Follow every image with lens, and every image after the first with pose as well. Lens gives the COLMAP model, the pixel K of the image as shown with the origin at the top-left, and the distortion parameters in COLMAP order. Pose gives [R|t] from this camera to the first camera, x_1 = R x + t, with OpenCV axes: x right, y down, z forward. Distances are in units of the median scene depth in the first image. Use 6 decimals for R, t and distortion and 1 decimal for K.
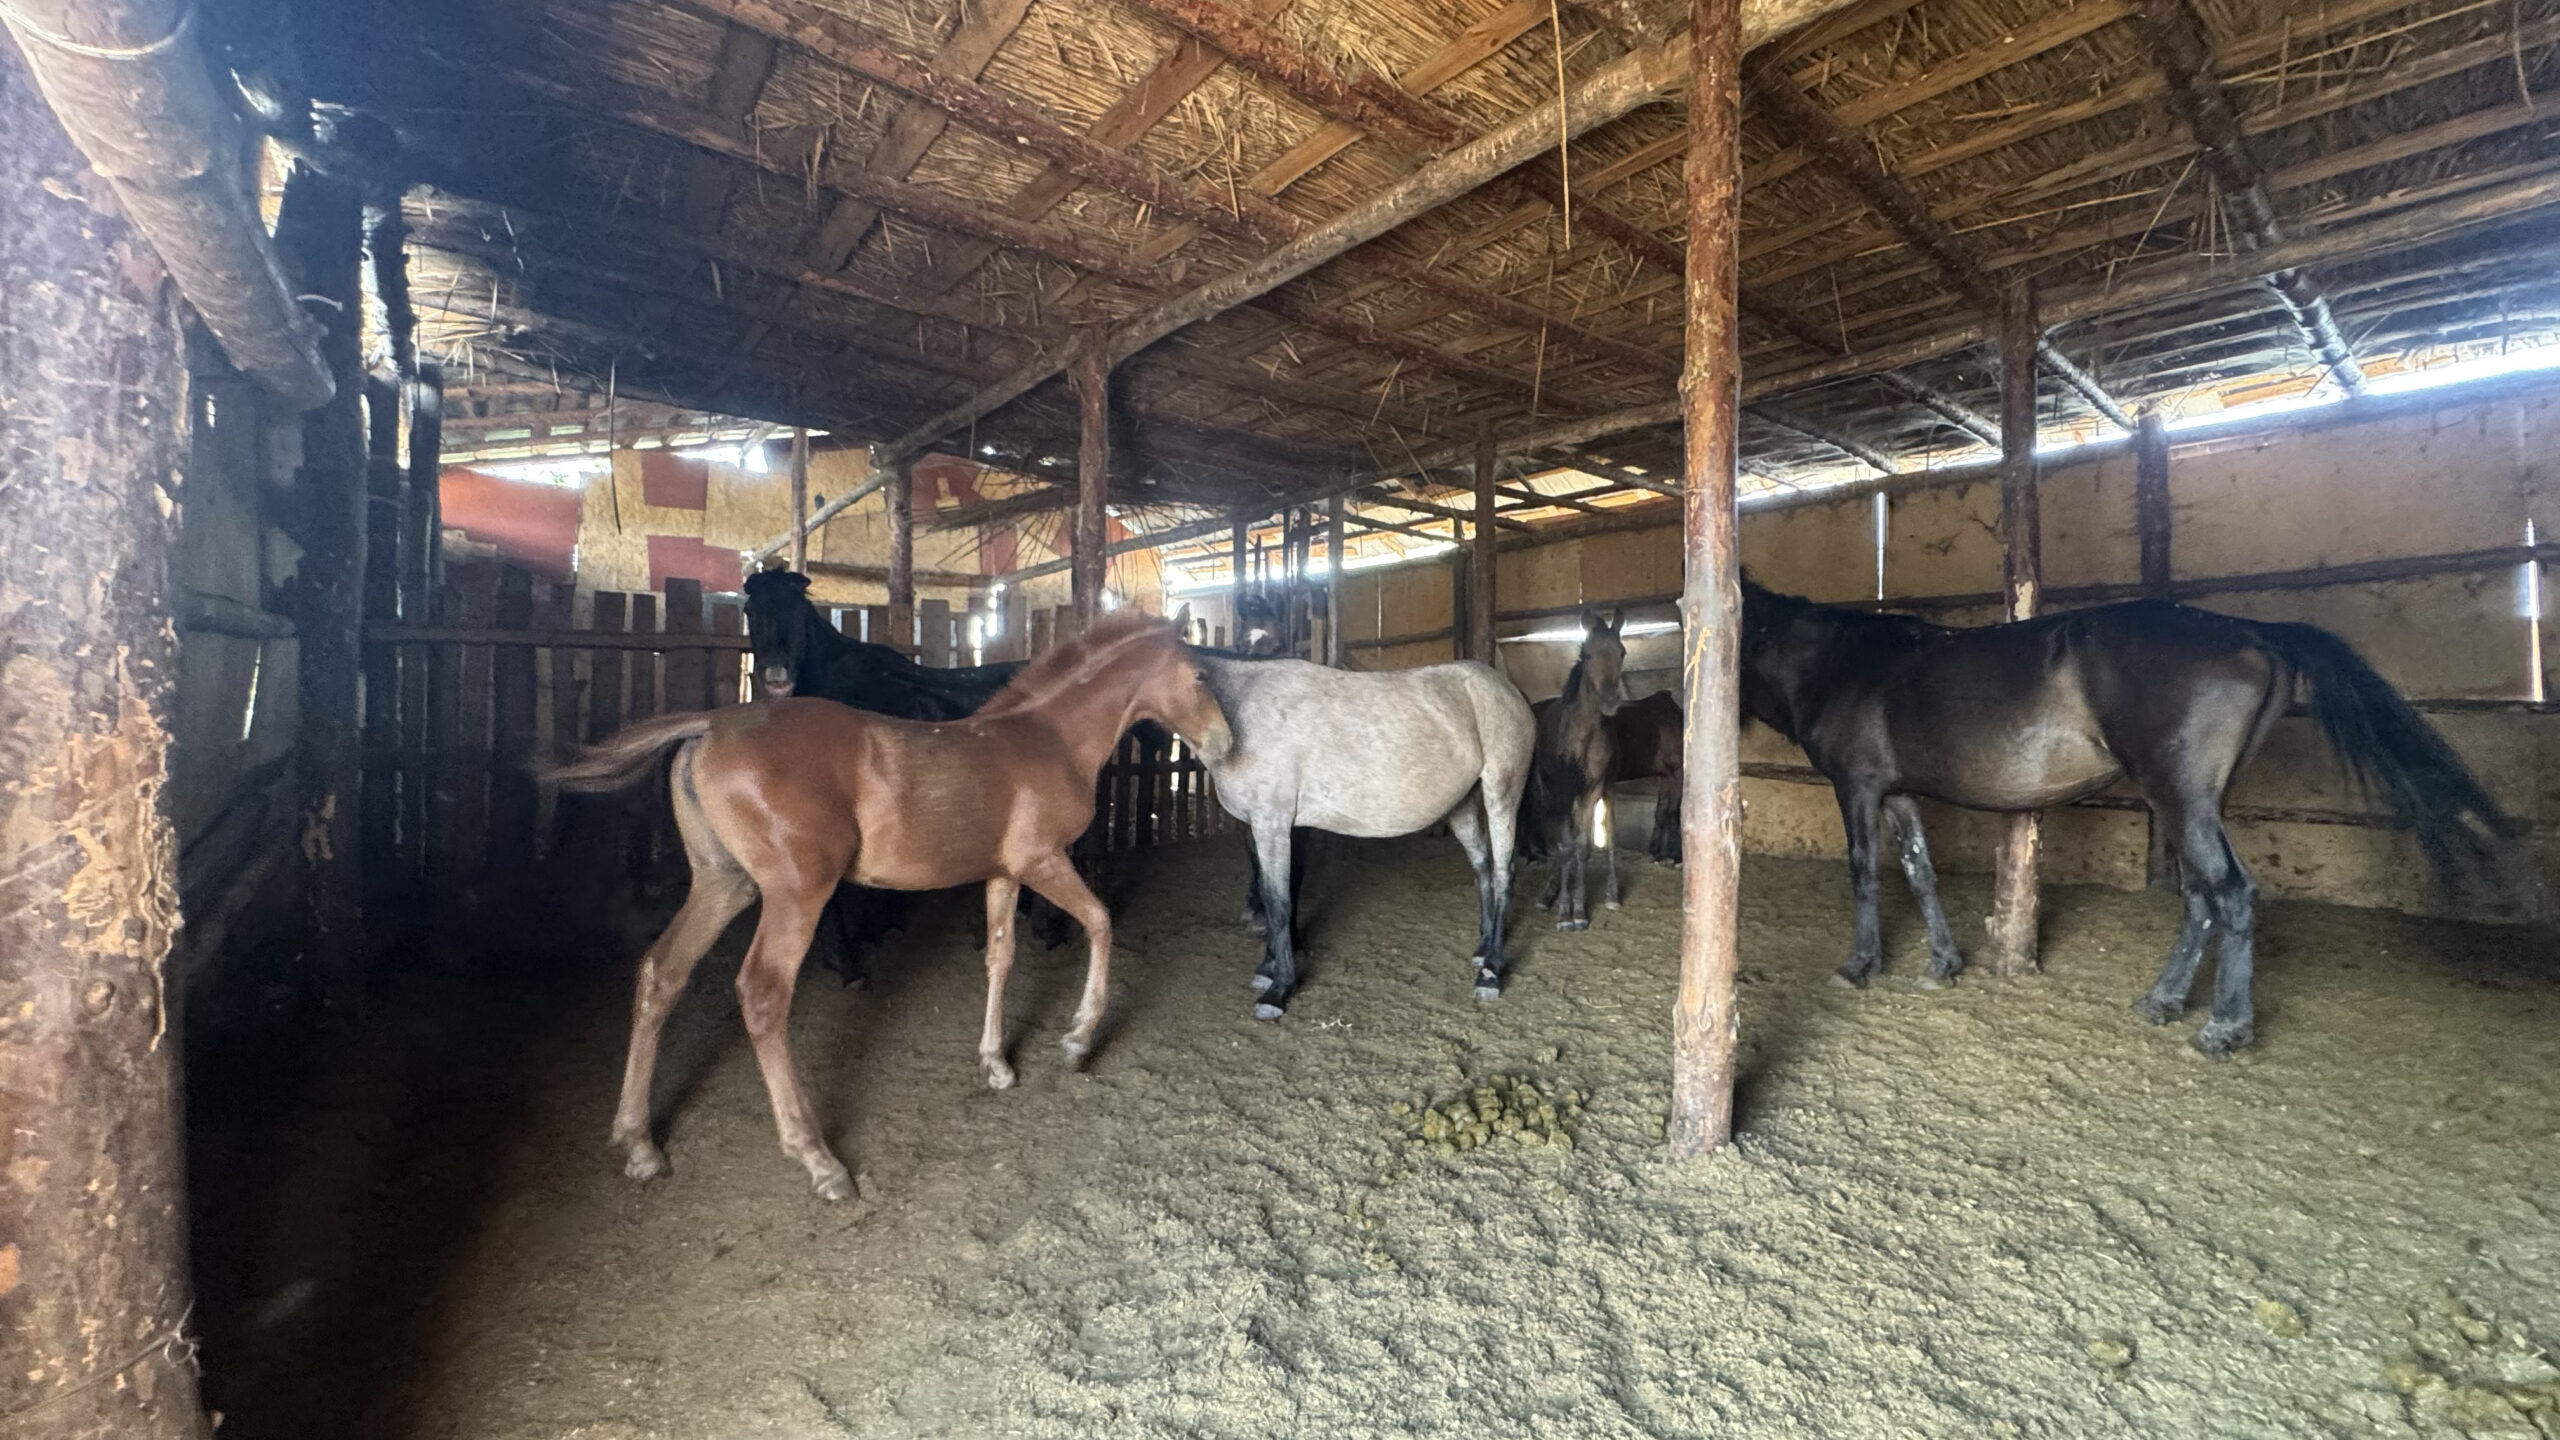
lens RADIAL K [[1029.8, 0, 1280.0], [0, 1029.8, 720.0], [0, 0, 1]] dist [-0.004253, 0.000339]
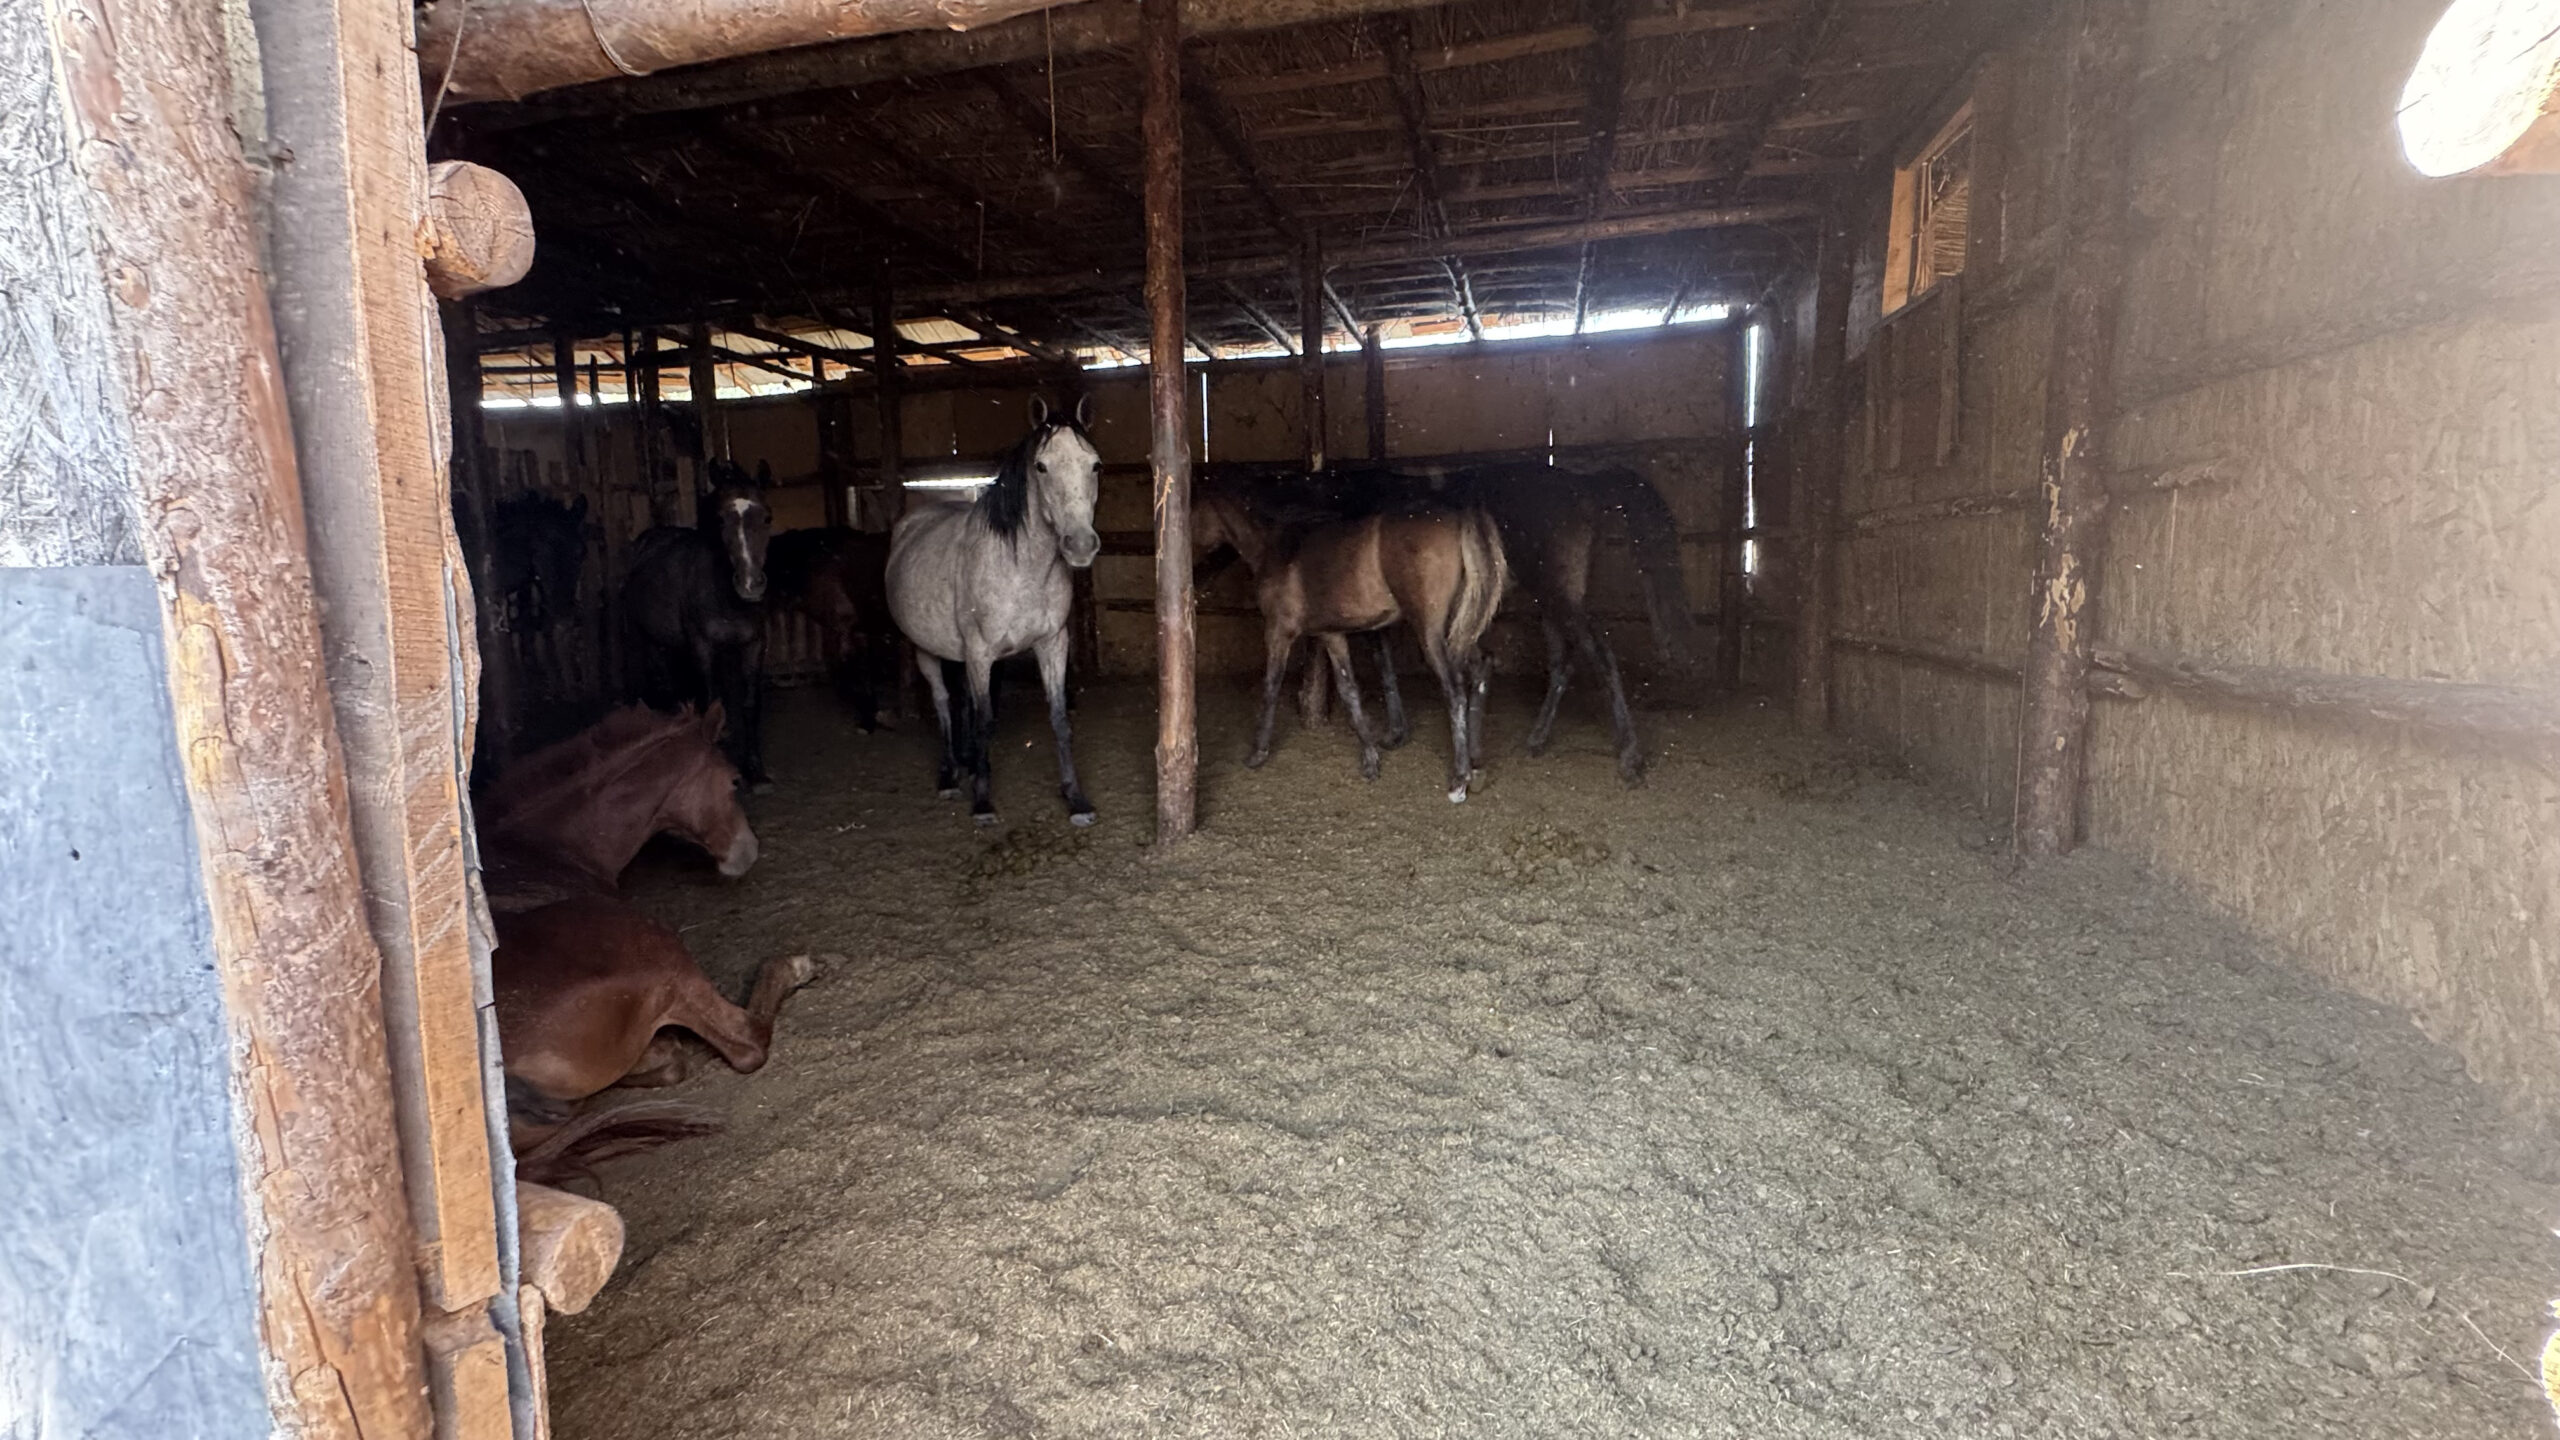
lens RADIAL K [[1029.8, 0, 1280.0], [0, 1029.8, 720.0], [0, 0, 1]] dist [-0.004253, 0.000339]
pose [[0.804654, -0.101673, 0.584973, -0.167107], [0.019211, 0.989172, 0.145501, 0.019668], [-0.593433, -0.105840, 0.797895, -0.127697]]
